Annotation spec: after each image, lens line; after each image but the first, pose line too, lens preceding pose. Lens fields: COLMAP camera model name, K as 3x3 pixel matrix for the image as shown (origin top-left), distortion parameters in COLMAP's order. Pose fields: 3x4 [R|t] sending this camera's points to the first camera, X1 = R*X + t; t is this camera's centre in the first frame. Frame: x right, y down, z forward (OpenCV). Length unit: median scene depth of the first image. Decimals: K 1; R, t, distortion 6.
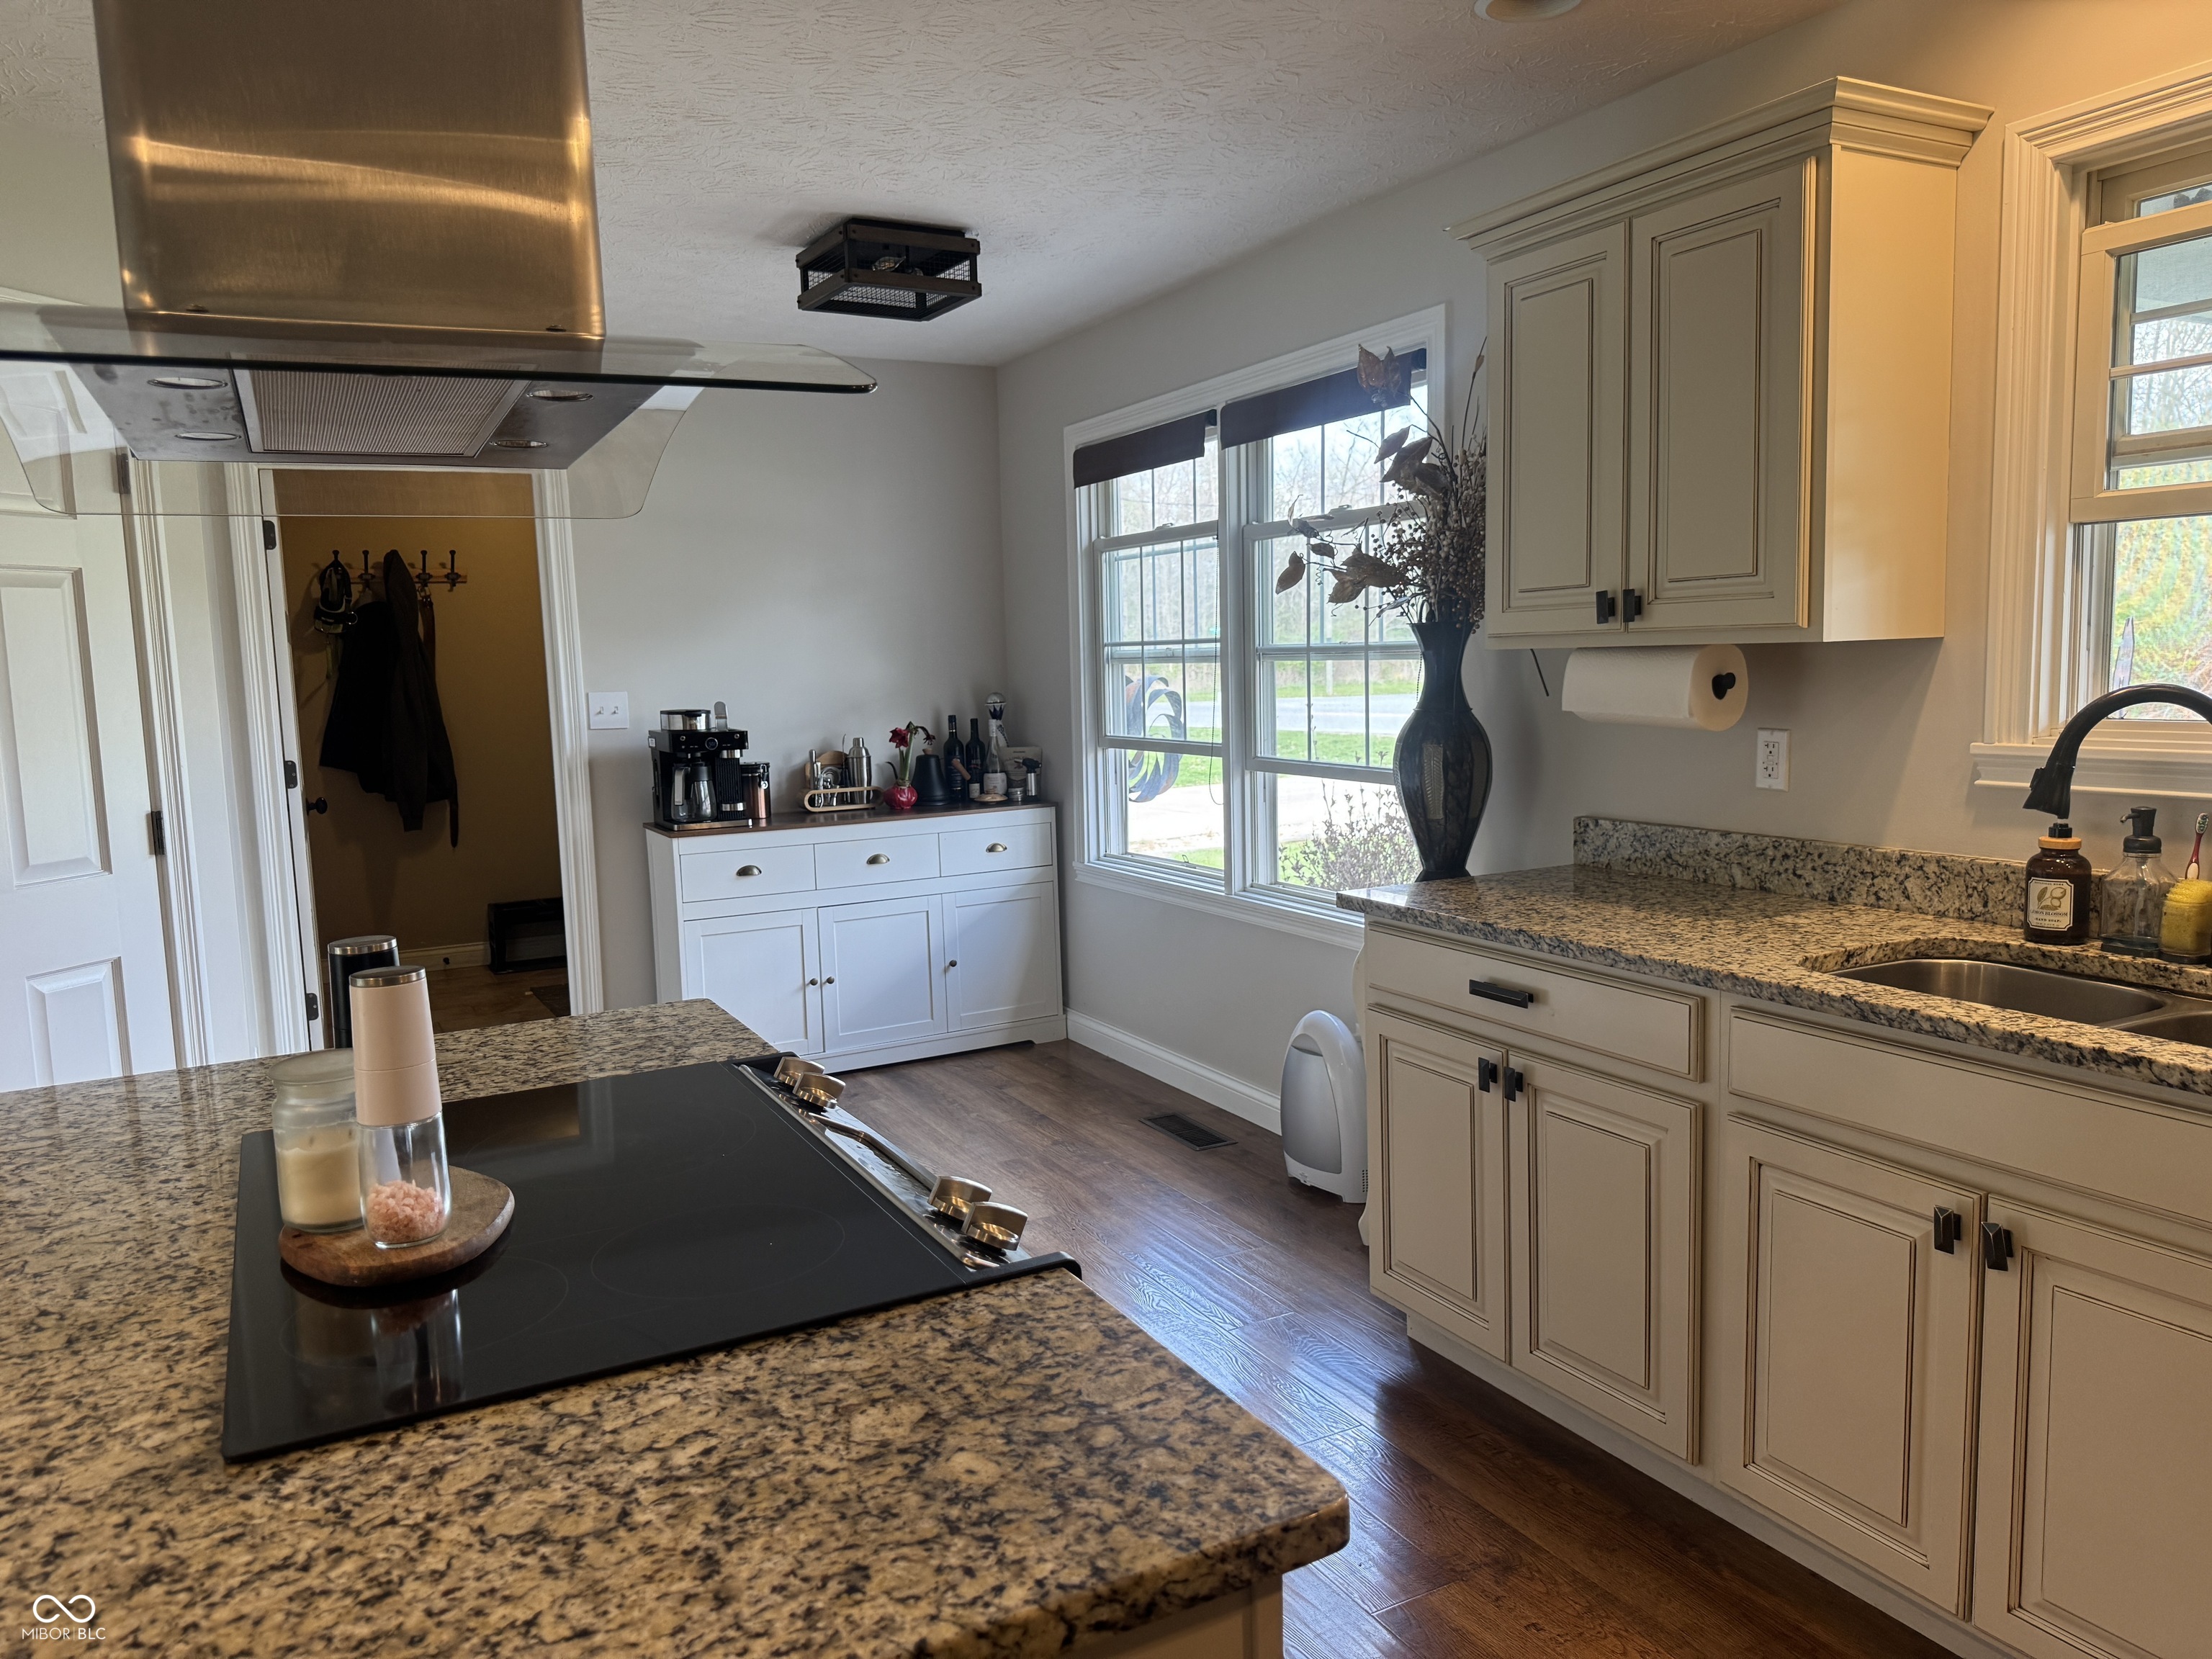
lens RADIAL K [[1560.6, 0, 1106.0], [0, 1560.6, 829.5], [0, 0, 1]] dist [0.015583, 0.001139]
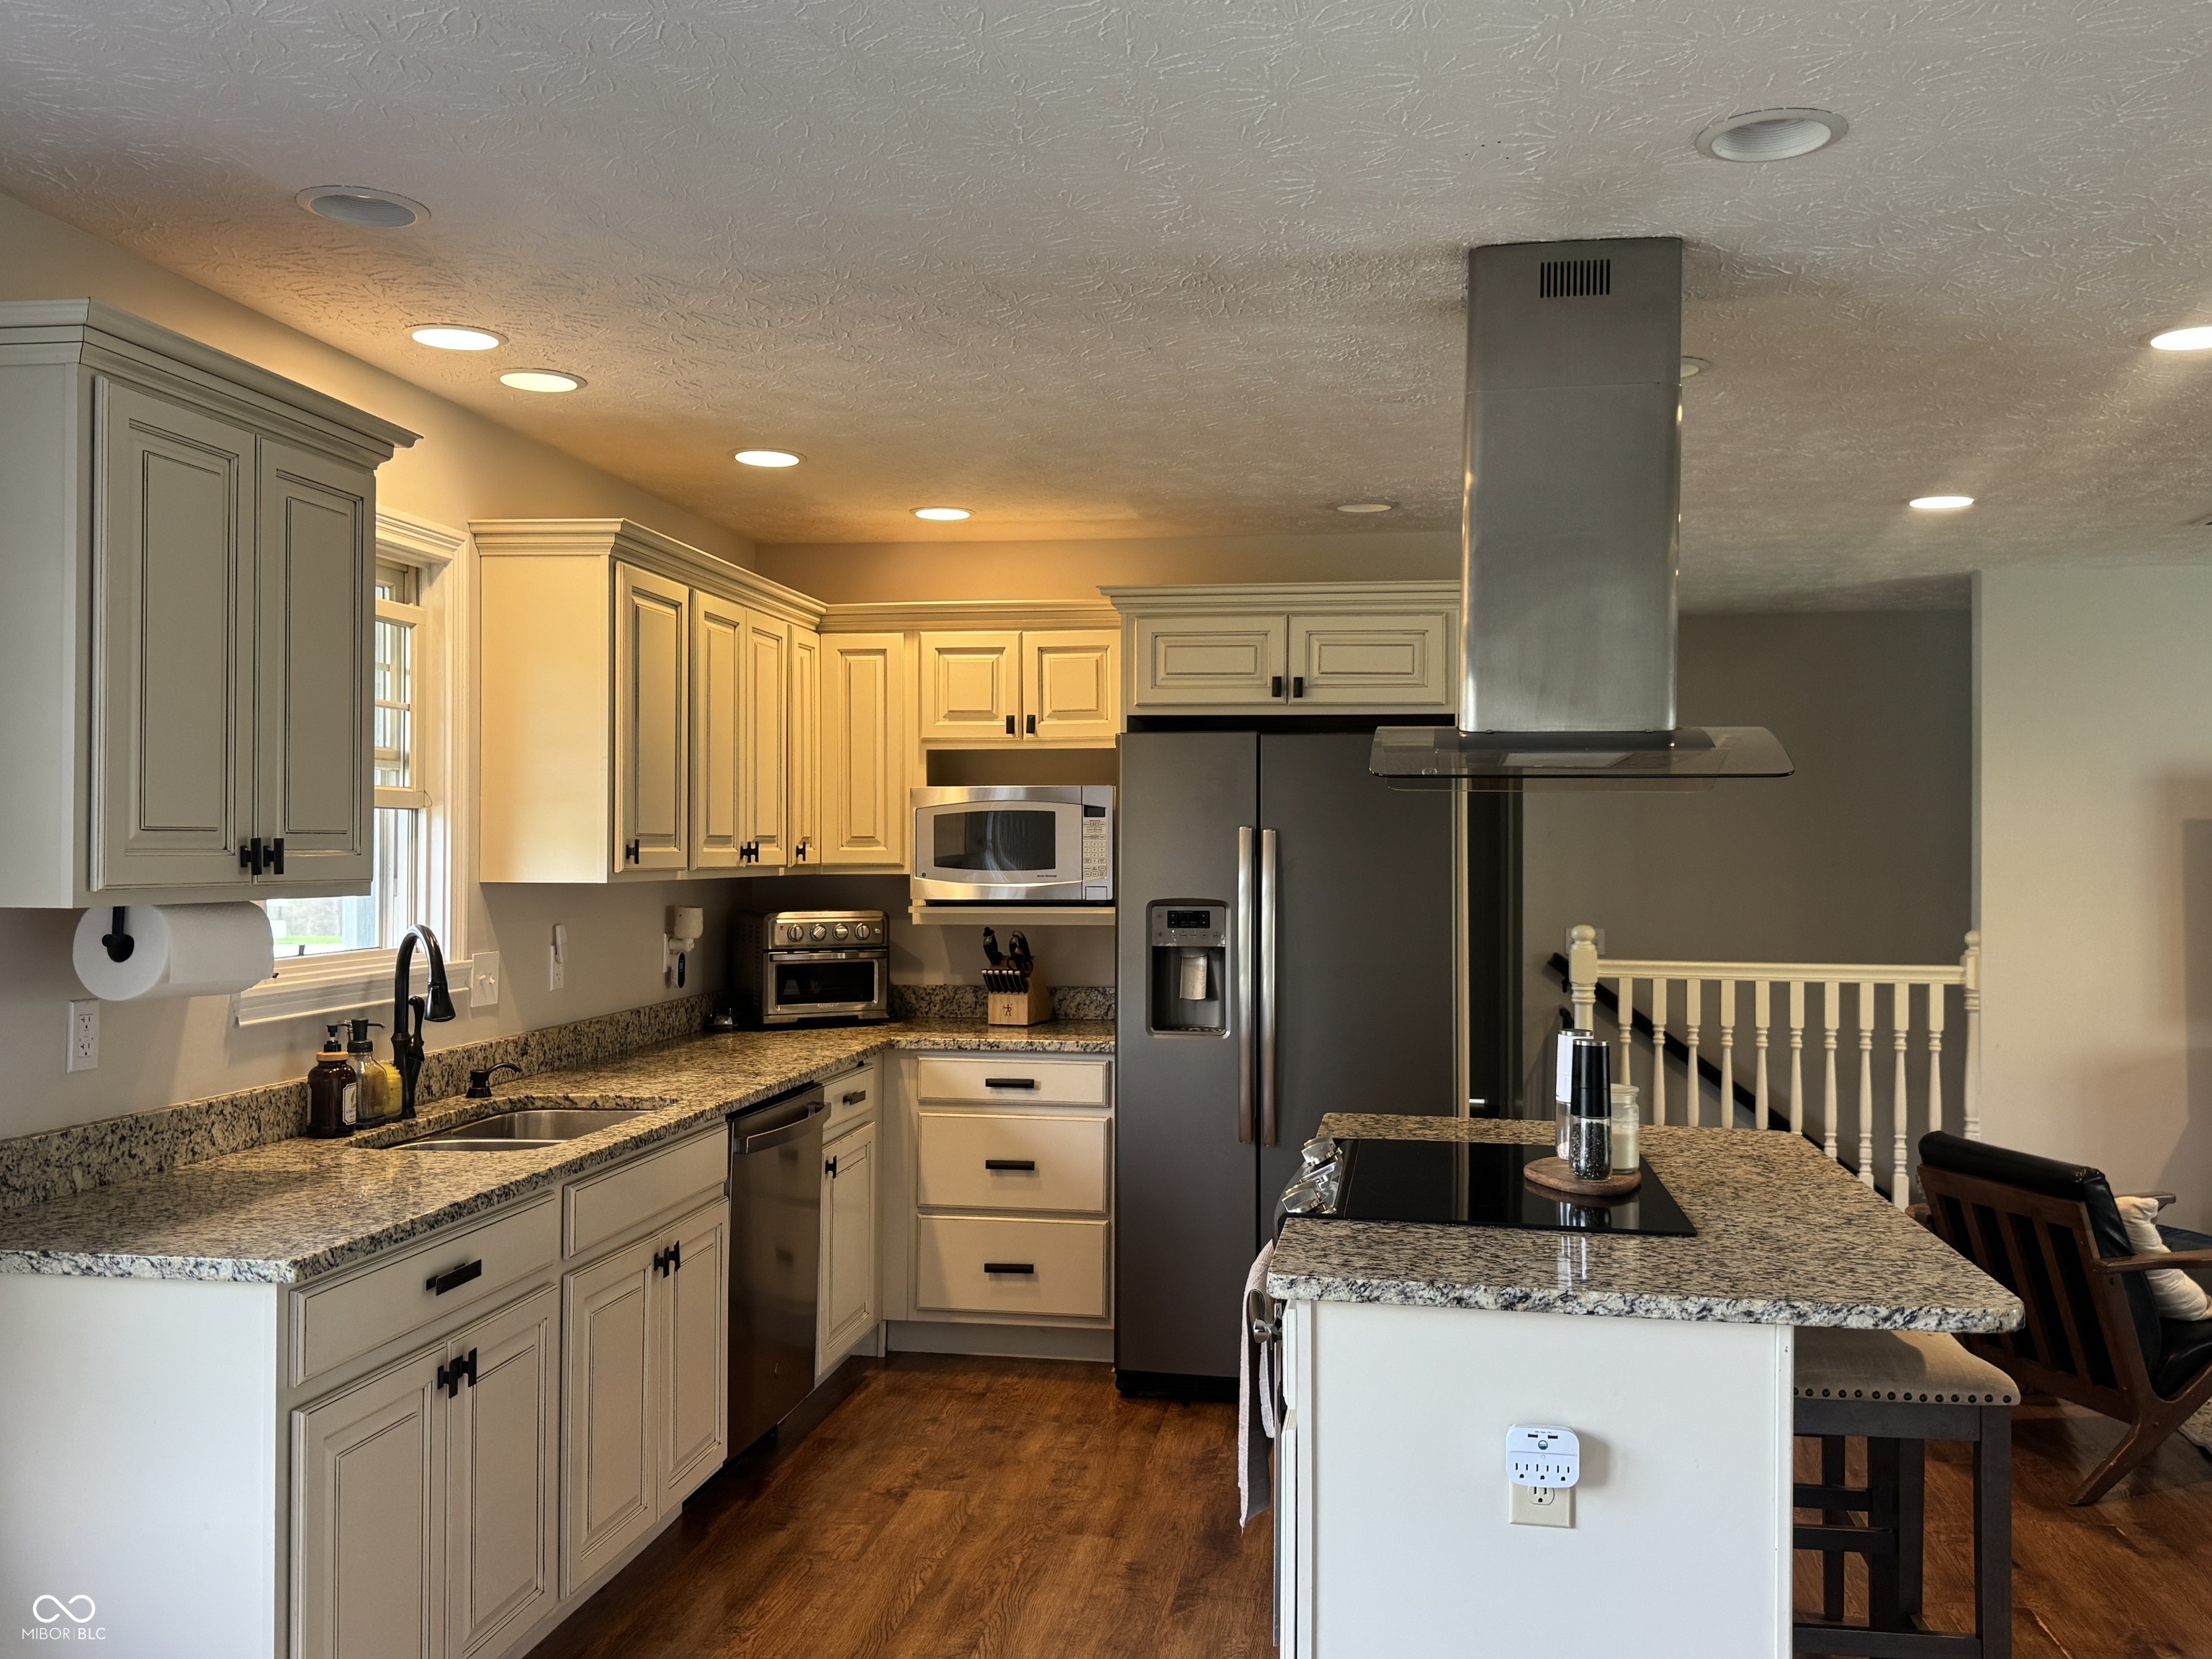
lens RADIAL K [[1945.1, 0, 1106.0], [0, 1945.1, 829.5], [0, 0, 1]] dist [0.000300, -0.001366]
pose [[-0.796342, 0.033215, 0.603933, -0.680409], [0.089646, 0.993945, 0.063541, -0.175827], [-0.598166, 0.104741, -0.794498, 1.502794]]
